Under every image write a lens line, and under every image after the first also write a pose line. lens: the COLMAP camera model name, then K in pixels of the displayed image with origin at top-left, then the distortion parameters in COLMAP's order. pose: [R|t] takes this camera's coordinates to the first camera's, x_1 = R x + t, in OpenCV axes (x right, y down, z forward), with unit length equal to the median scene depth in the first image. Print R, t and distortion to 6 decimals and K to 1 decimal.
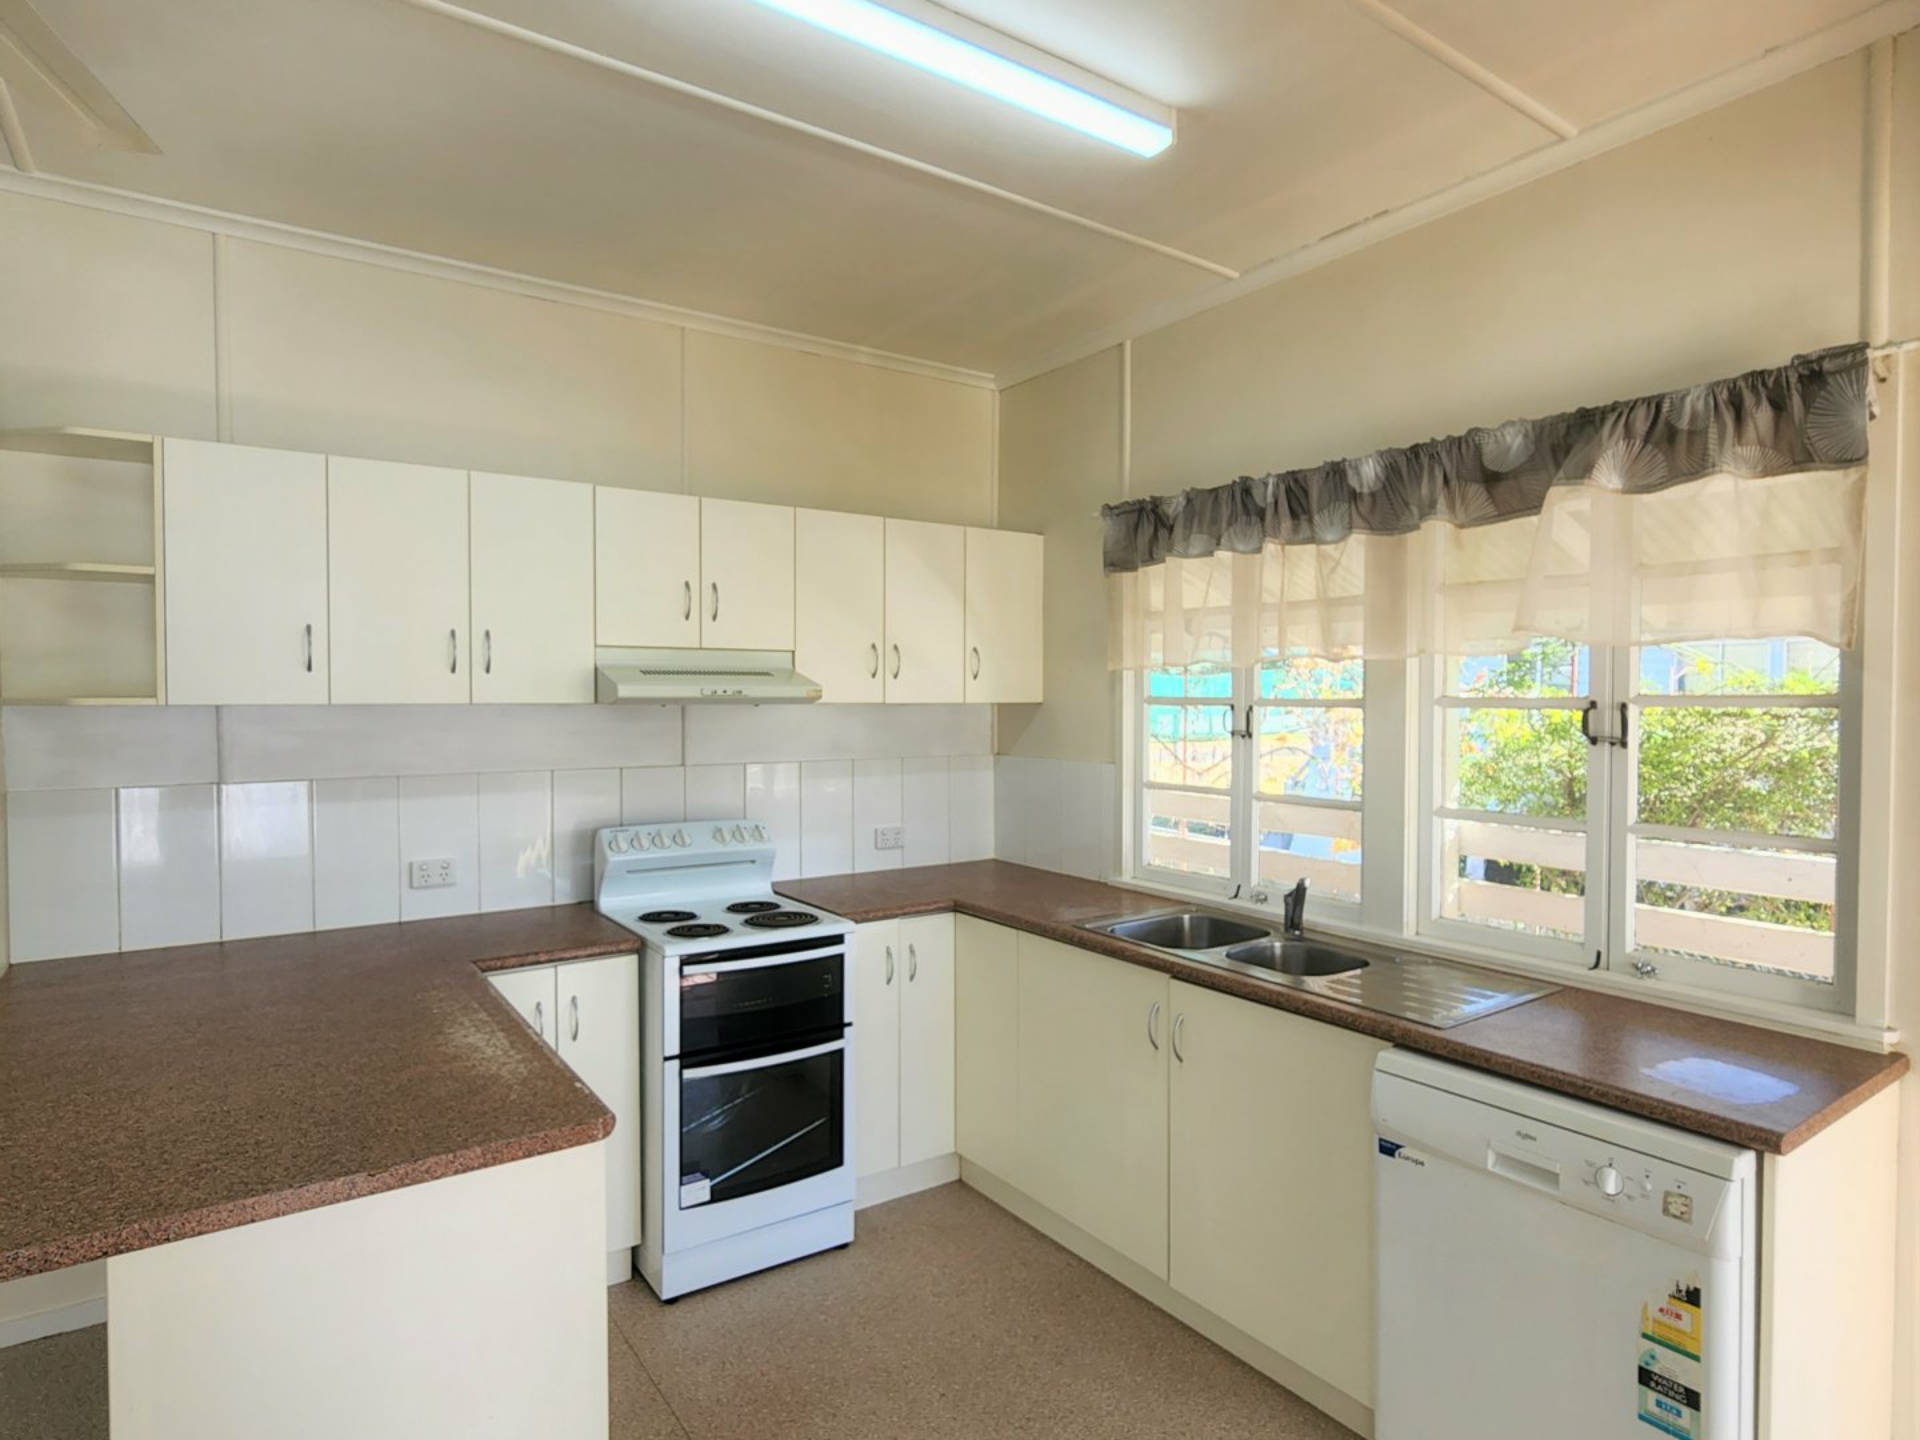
lens RADIAL K [[1055.2, 0, 957.5], [0, 1055.2, 719.6], [0, 0, 1]] dist [-0.002641, -0.003806]
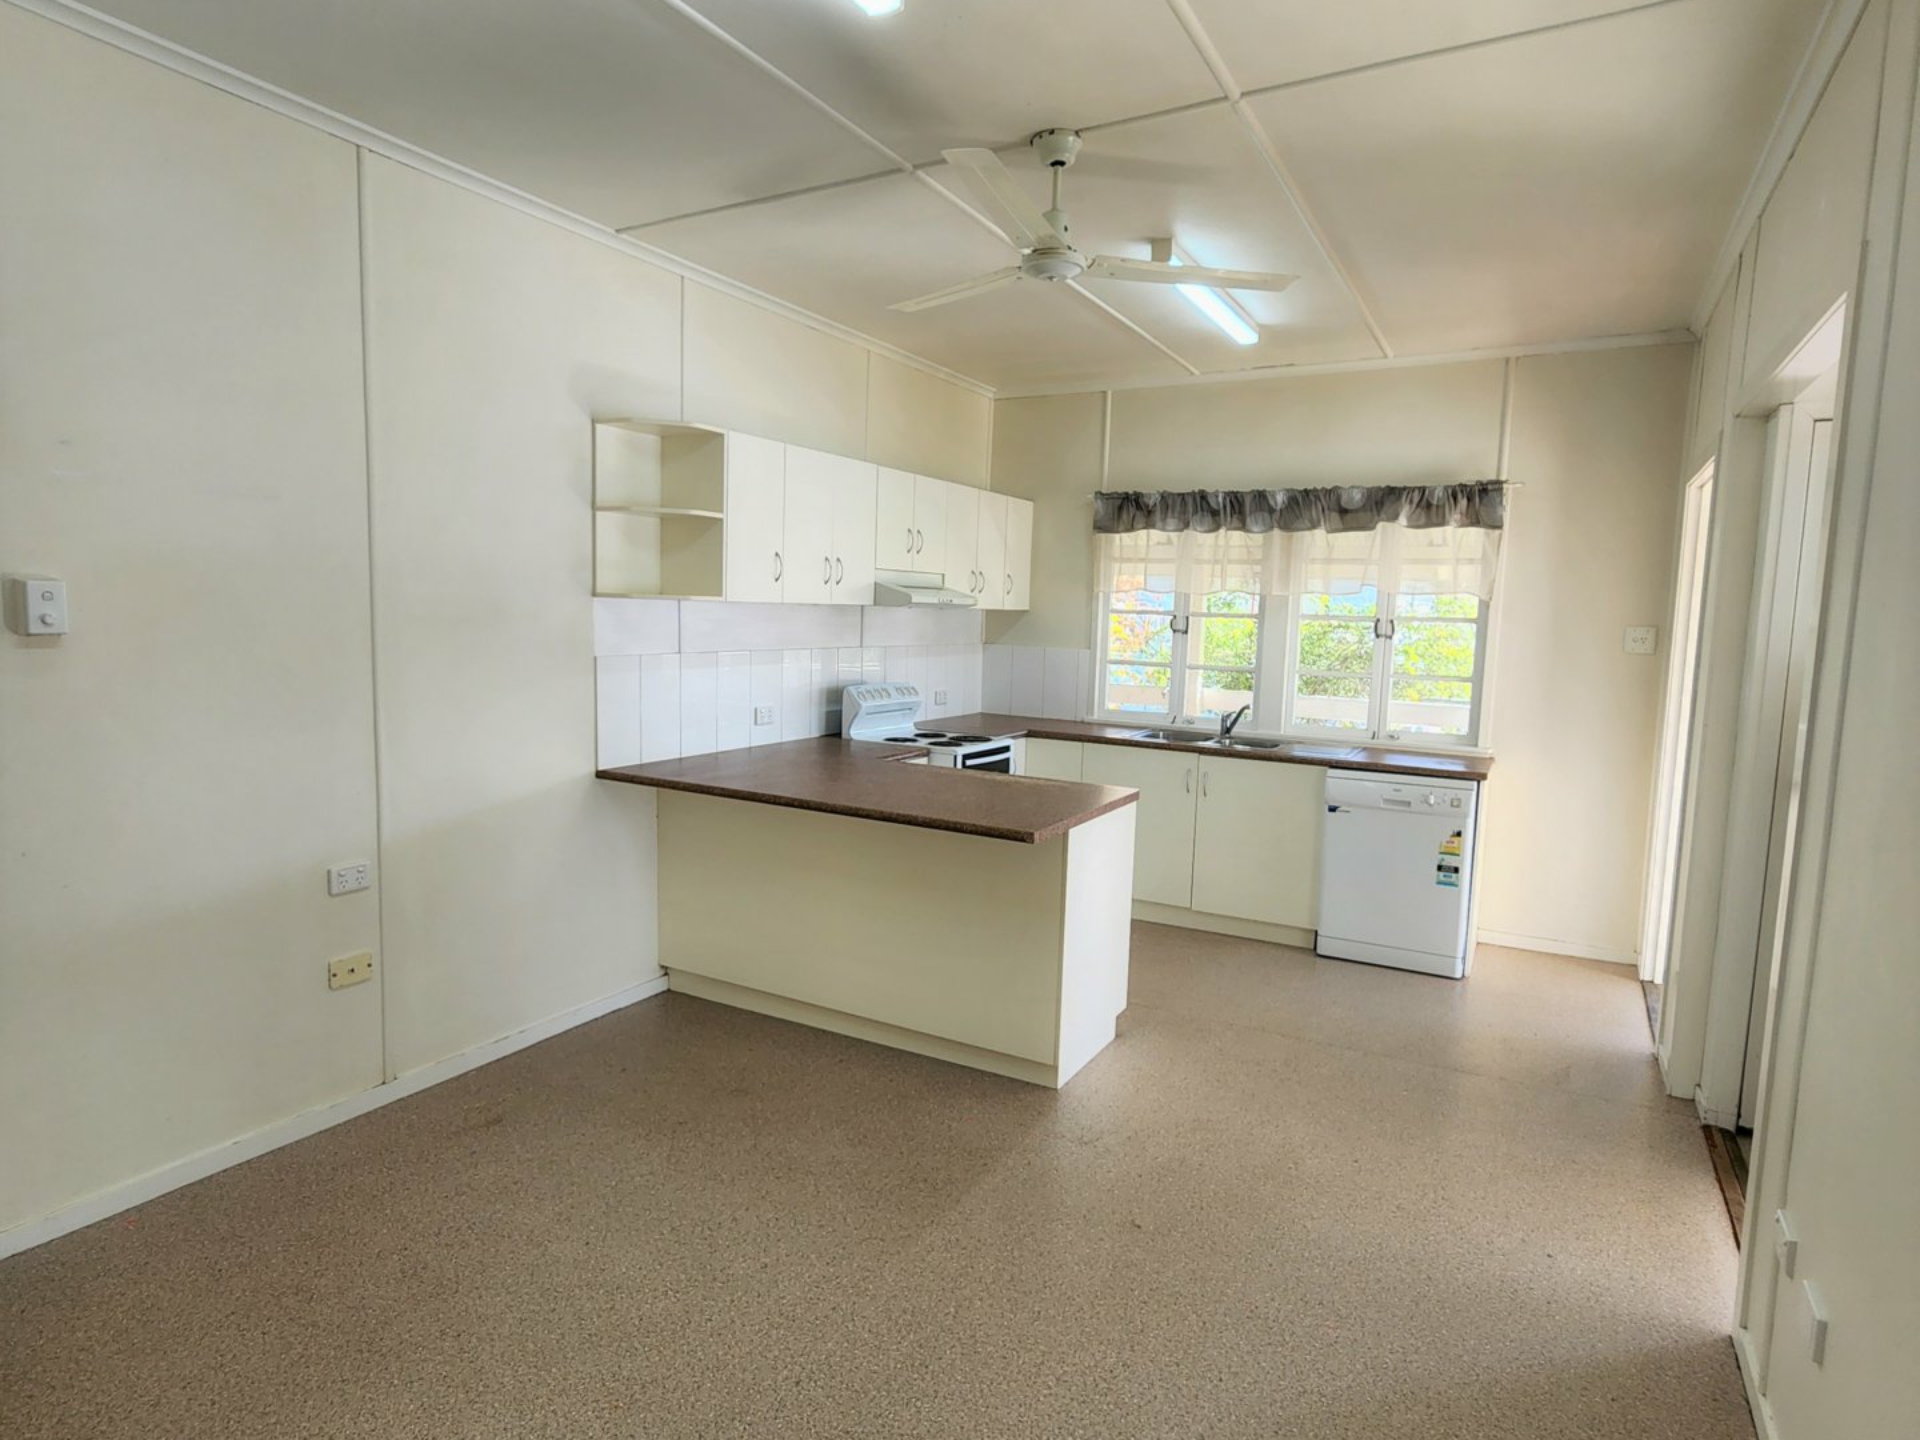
lens RADIAL K [[1055.2, 0, 959.0], [0, 1055.2, 719.3], [0, 0, 1]] dist [-0.002641, -0.003806]
pose [[0.898056, -0.020797, 0.439389, -1.004722], [-0.019225, 0.996072, 0.086439, 0.016638], [-0.439460, -0.086074, 0.894129, -0.524653]]
